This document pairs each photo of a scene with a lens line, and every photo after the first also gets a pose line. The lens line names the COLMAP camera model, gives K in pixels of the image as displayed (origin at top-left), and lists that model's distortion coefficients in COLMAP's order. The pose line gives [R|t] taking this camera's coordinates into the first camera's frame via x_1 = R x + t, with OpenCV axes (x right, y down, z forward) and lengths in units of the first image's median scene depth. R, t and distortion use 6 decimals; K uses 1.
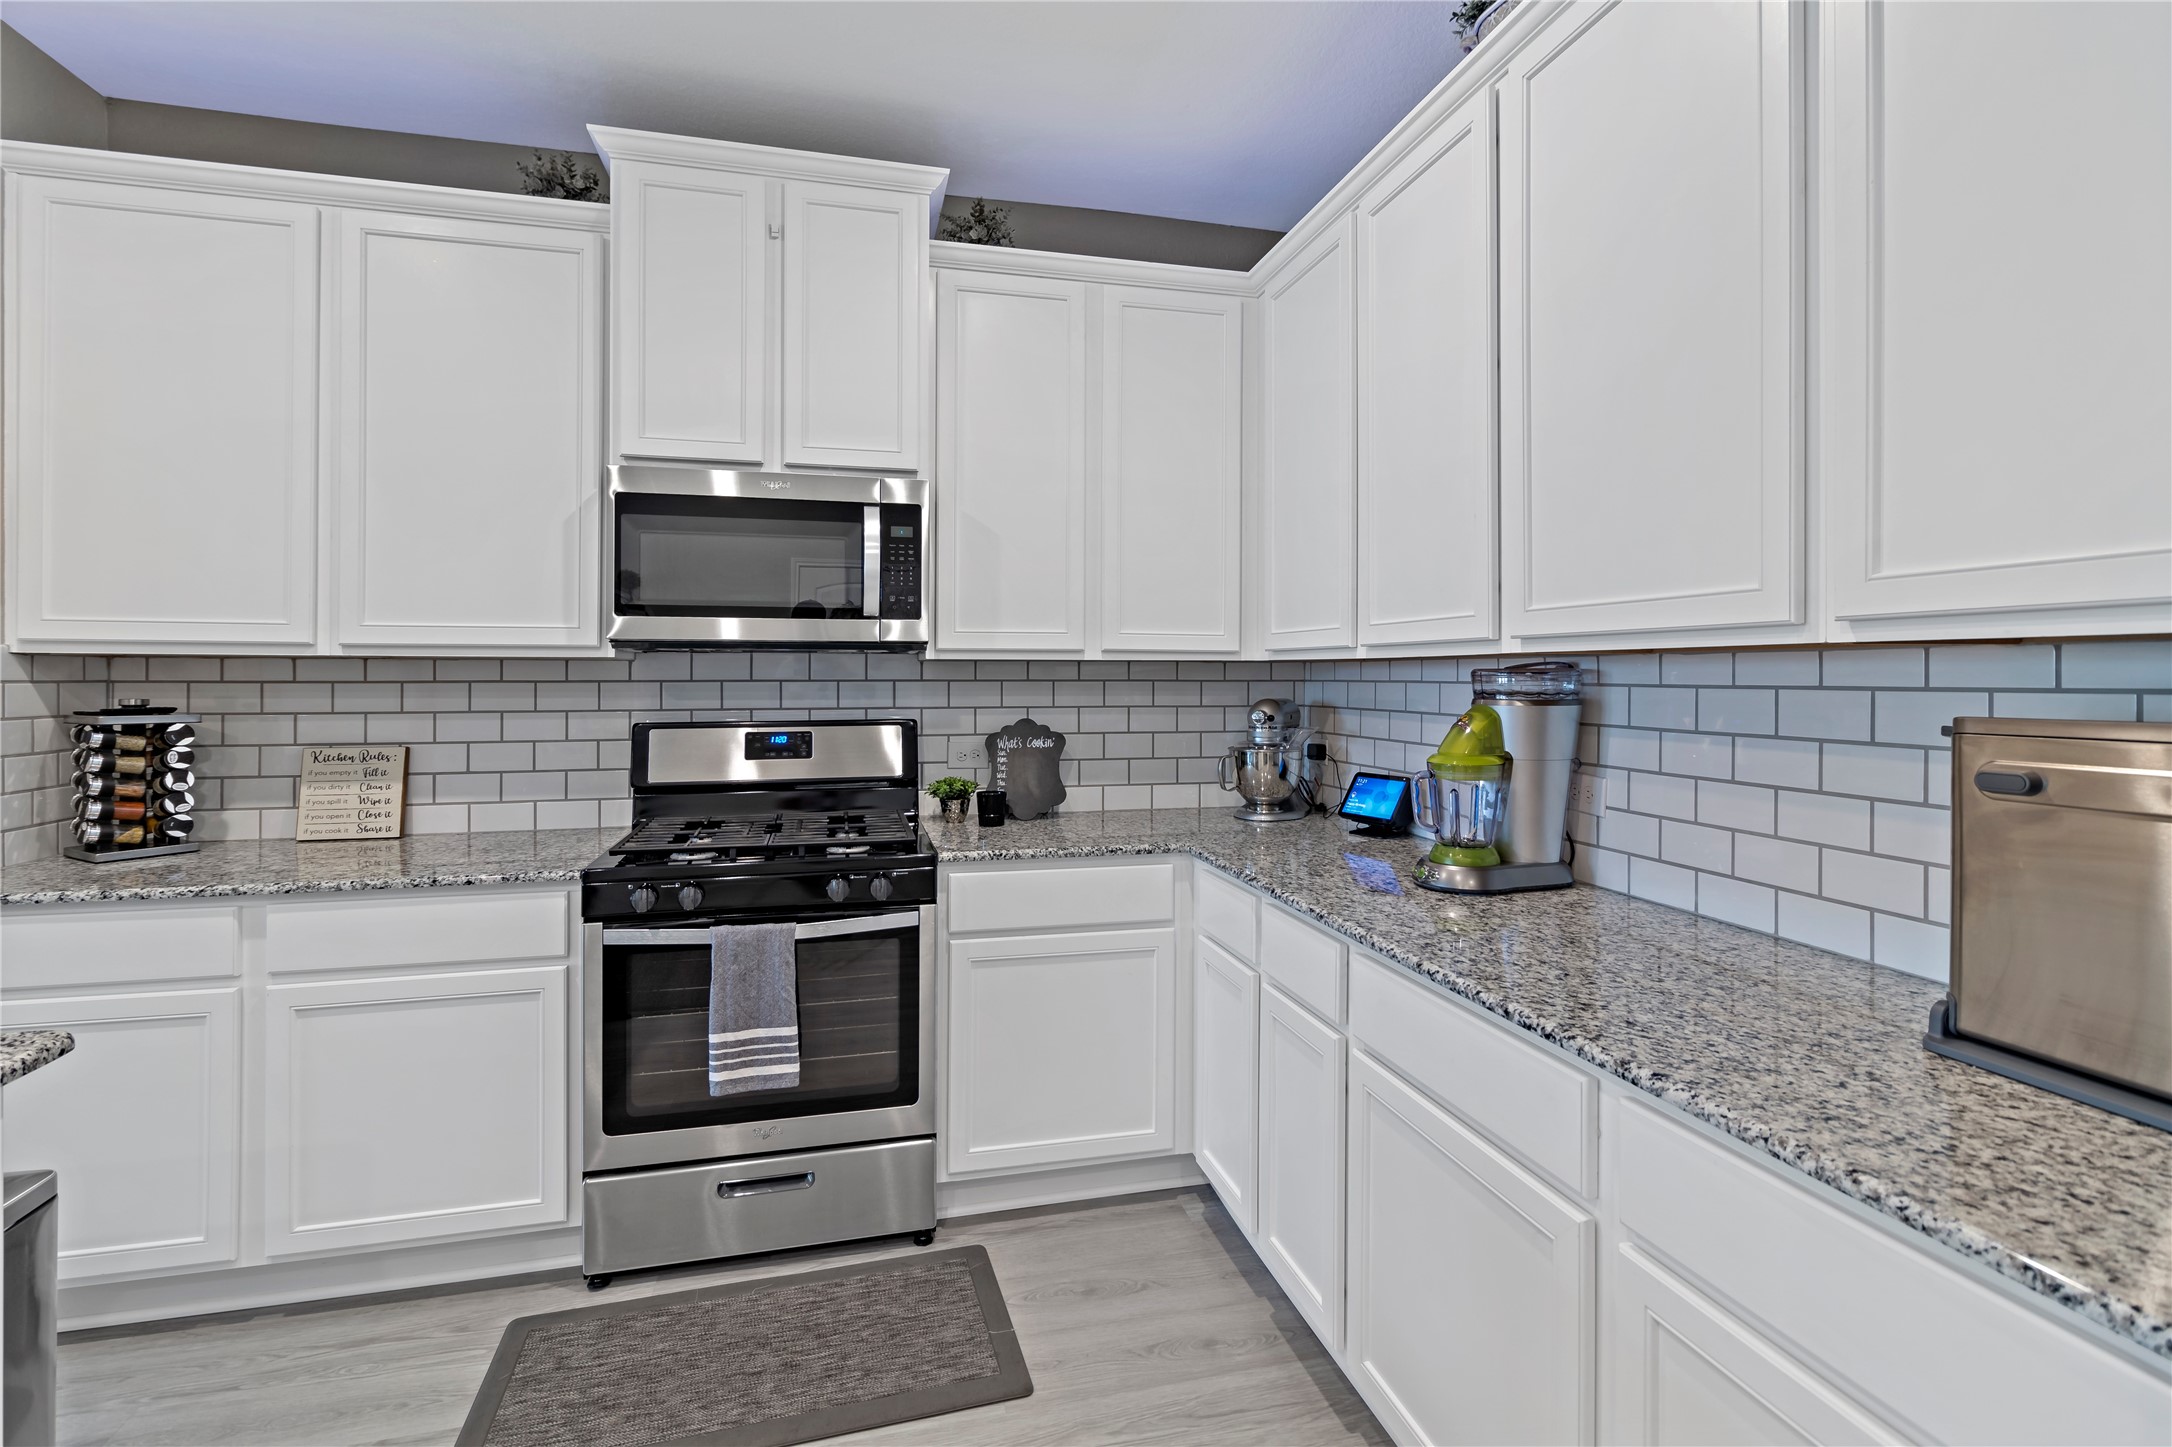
lens RADIAL K [[1018.9, 0, 1097.0], [0, 1018.9, 690.2], [0, 0, 1]] dist [-0.010905, 0.002250]
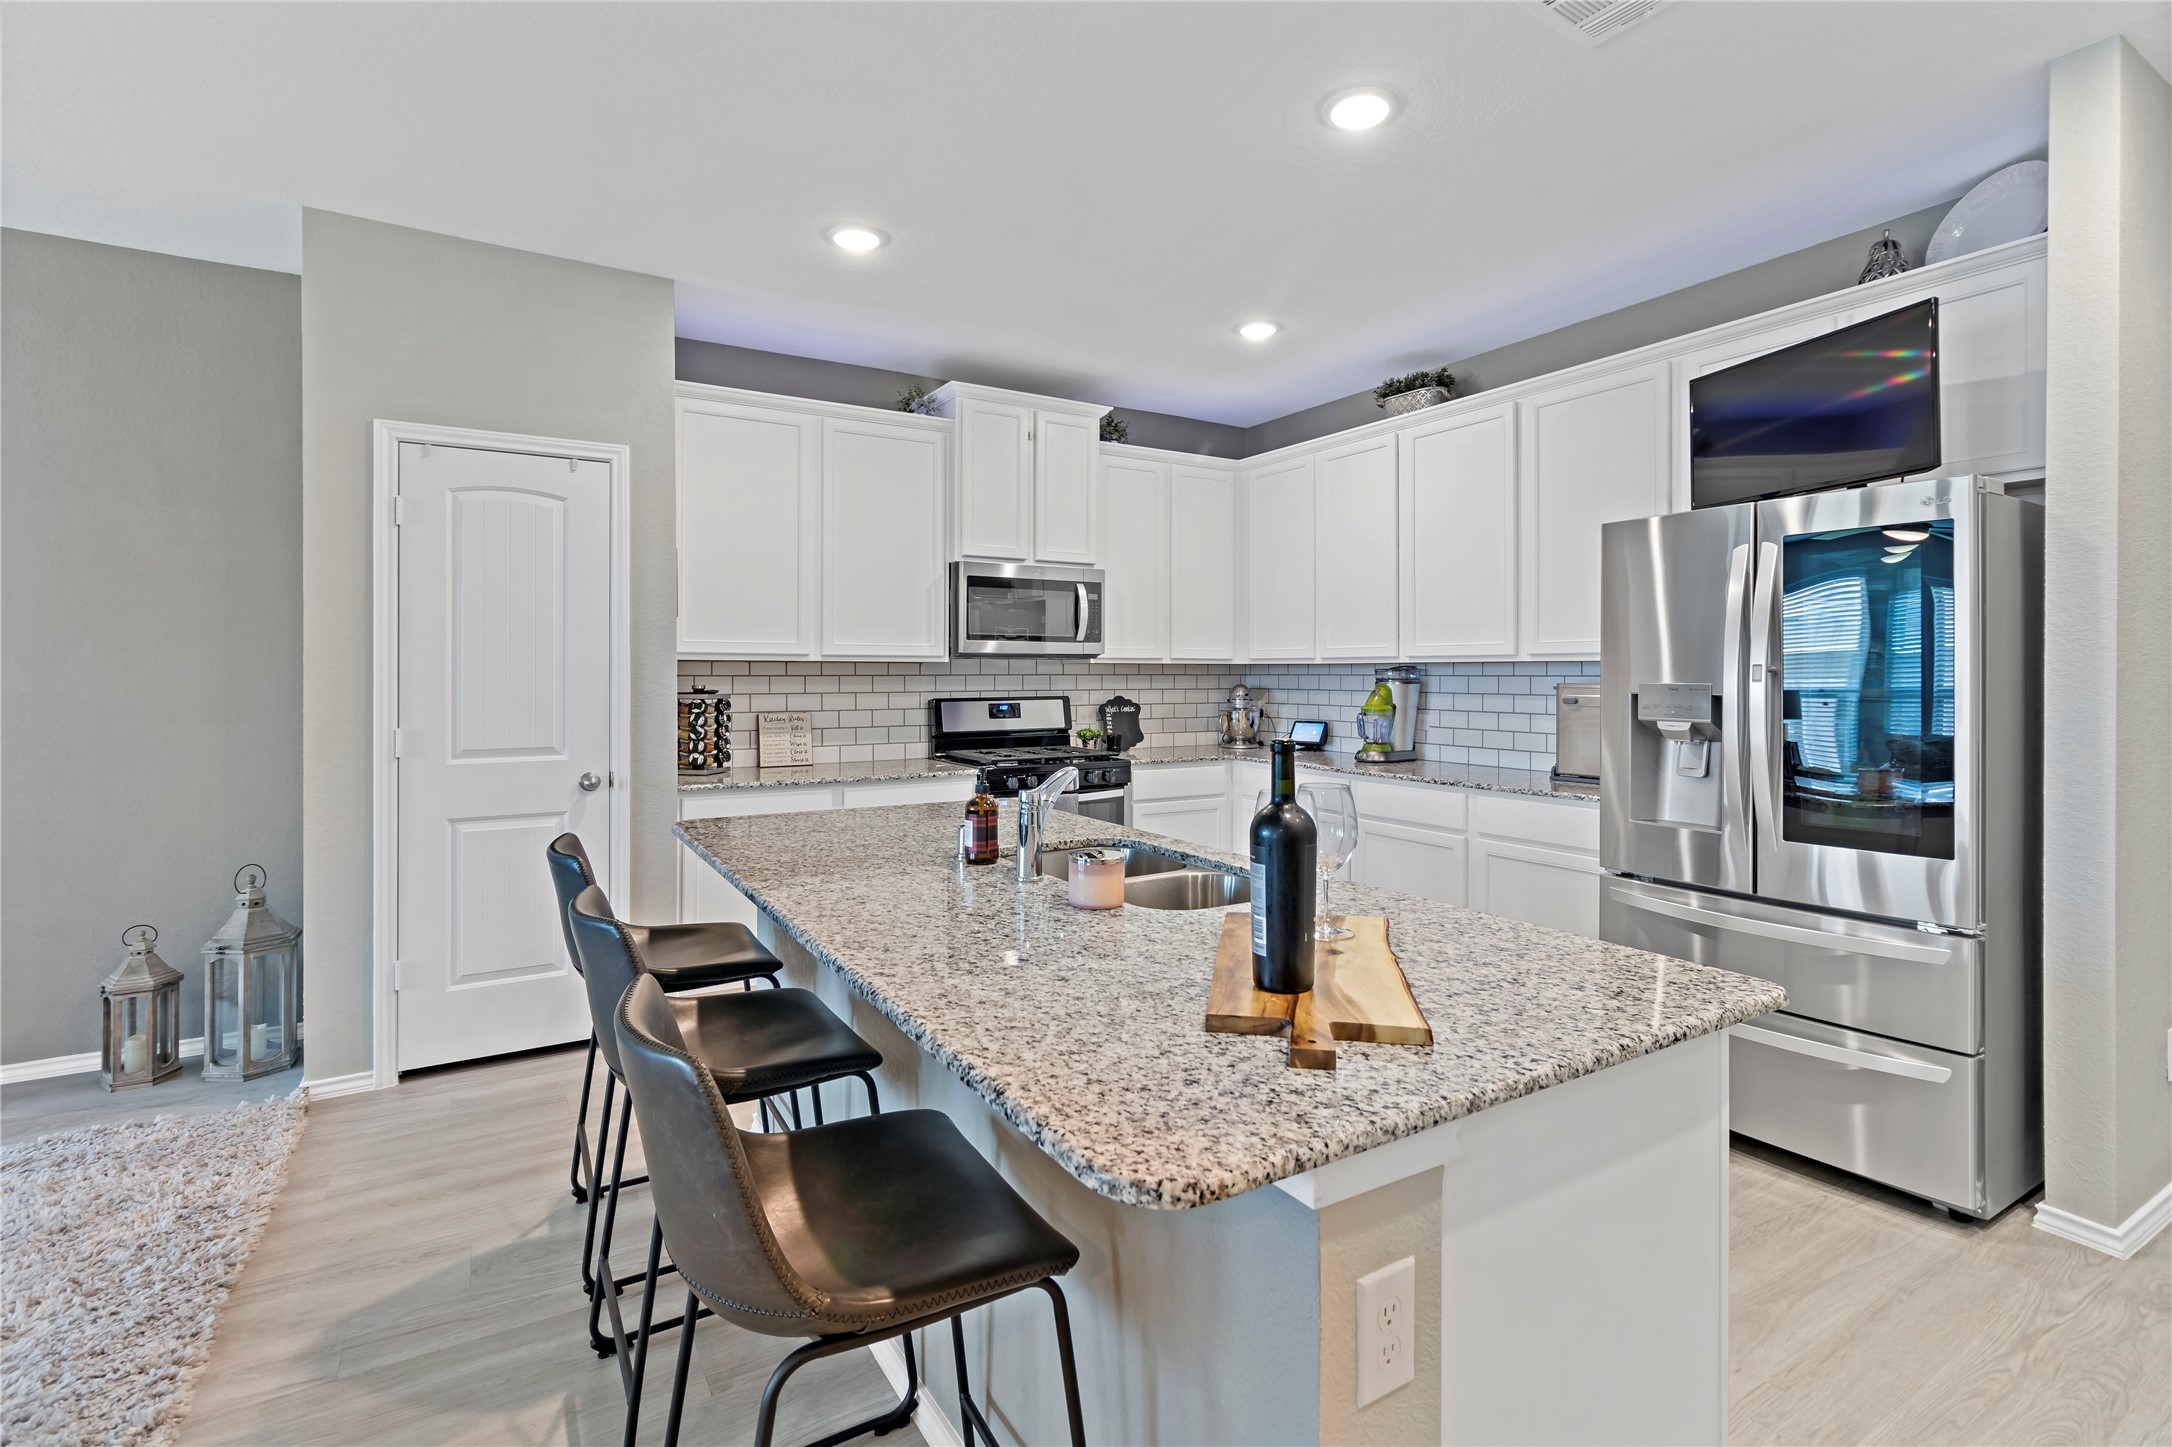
lens RADIAL K [[1018.9, 0, 1085.2], [0, 1018.9, 701.5], [0, 0, 1]] dist [-0.010905, 0.002250]
pose [[0.955001, -0.008552, 0.296478, -0.762851], [0.004694, 0.999895, 0.013721, 0.014781], [-0.296565, -0.011712, 0.954941, -0.814421]]
